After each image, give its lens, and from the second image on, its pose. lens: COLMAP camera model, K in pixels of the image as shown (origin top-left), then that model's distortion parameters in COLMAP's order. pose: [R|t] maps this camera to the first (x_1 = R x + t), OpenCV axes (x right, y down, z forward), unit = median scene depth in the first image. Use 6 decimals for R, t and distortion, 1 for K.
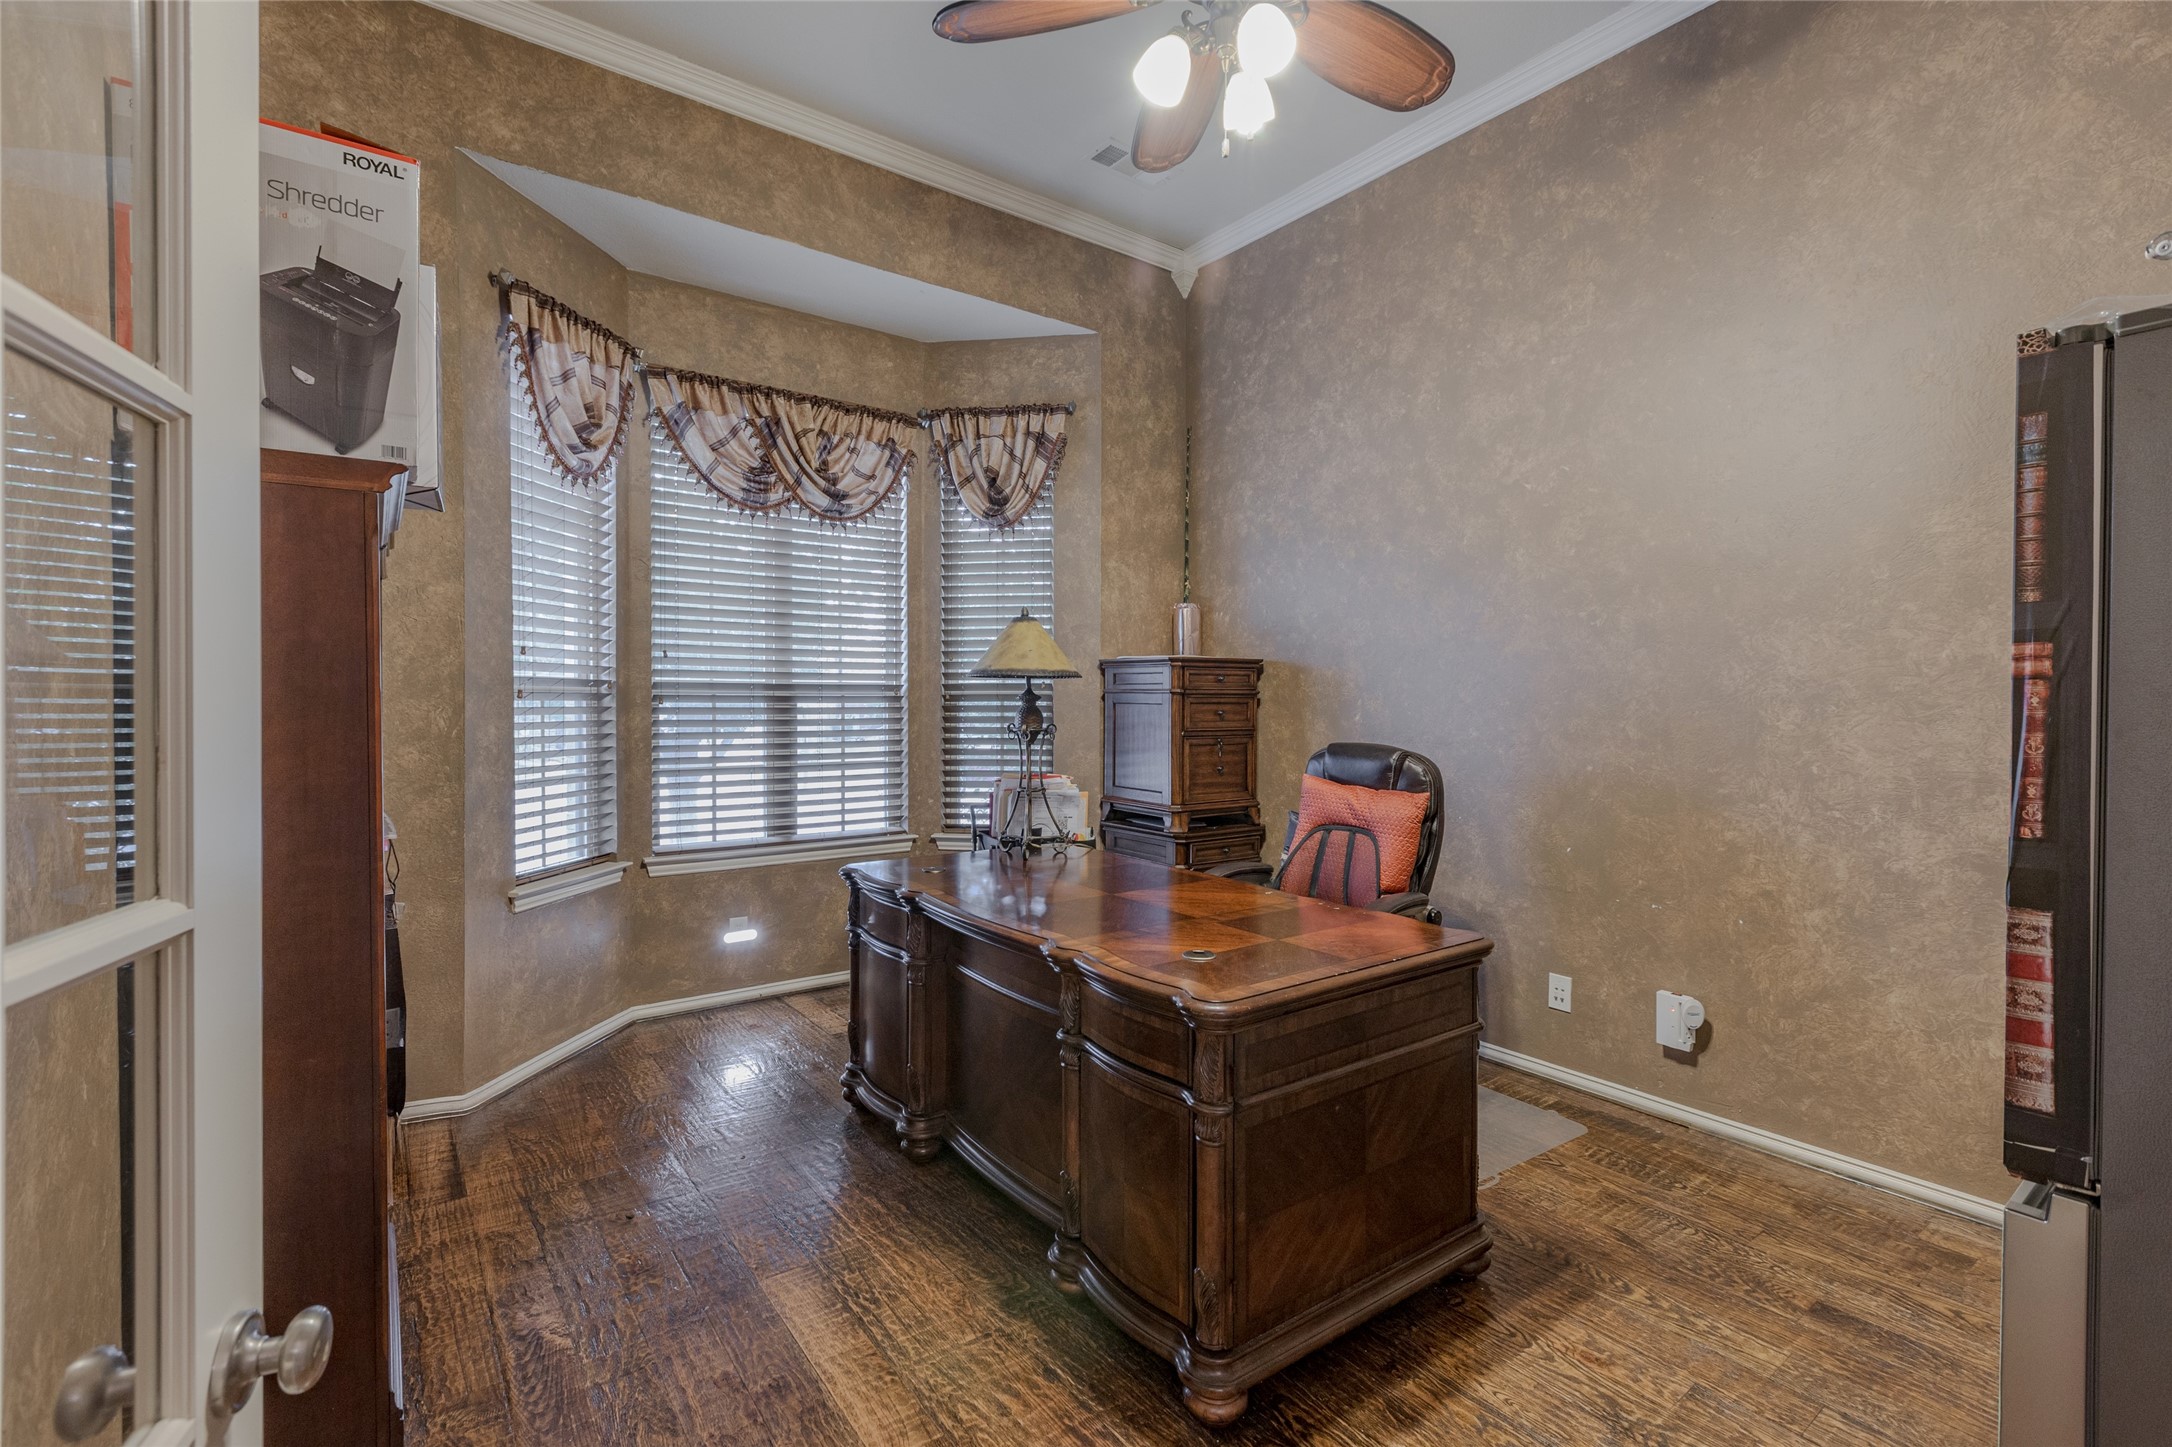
lens RADIAL K [[963.3, 0, 1096.6], [0, 963.3, 711.3], [0, 0, 1]] dist [0.002216, -0.002471]
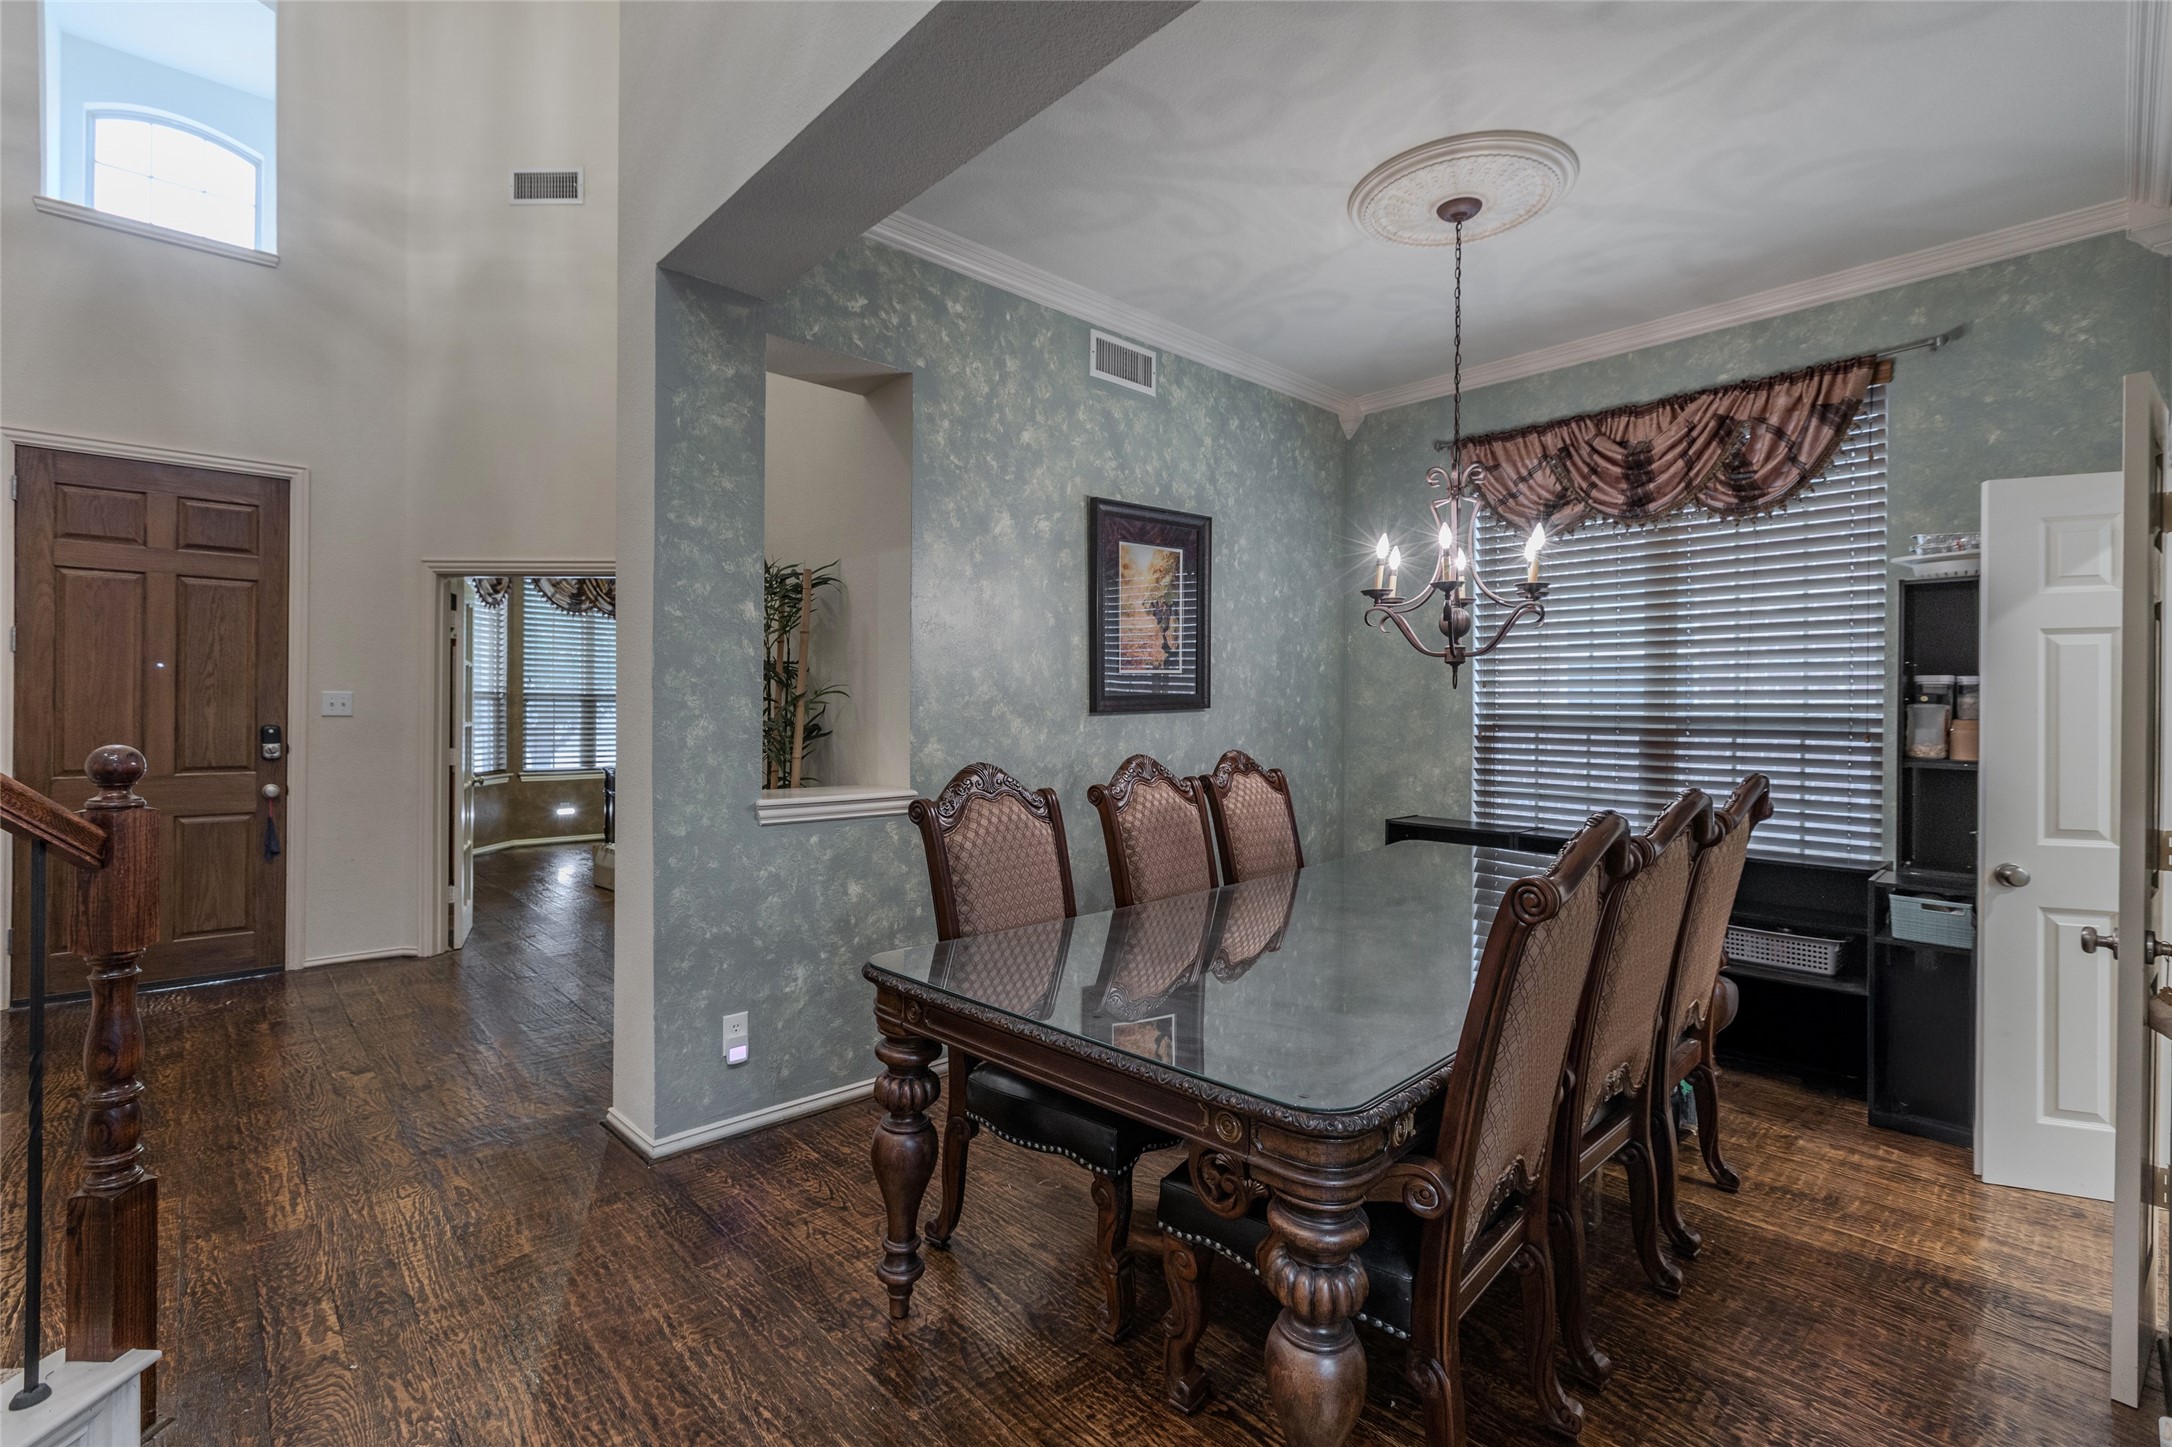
lens RADIAL K [[963.3, 0, 1087.0], [0, 963.3, 708.7], [0, 0, 1]] dist [0.002216, -0.002471]
pose [[0.994923, 0.005345, 0.100498, 0.546528], [-0.004354, 0.999940, -0.010079, 0.020605], [-0.100546, 0.009591, 0.994886, -1.205661]]
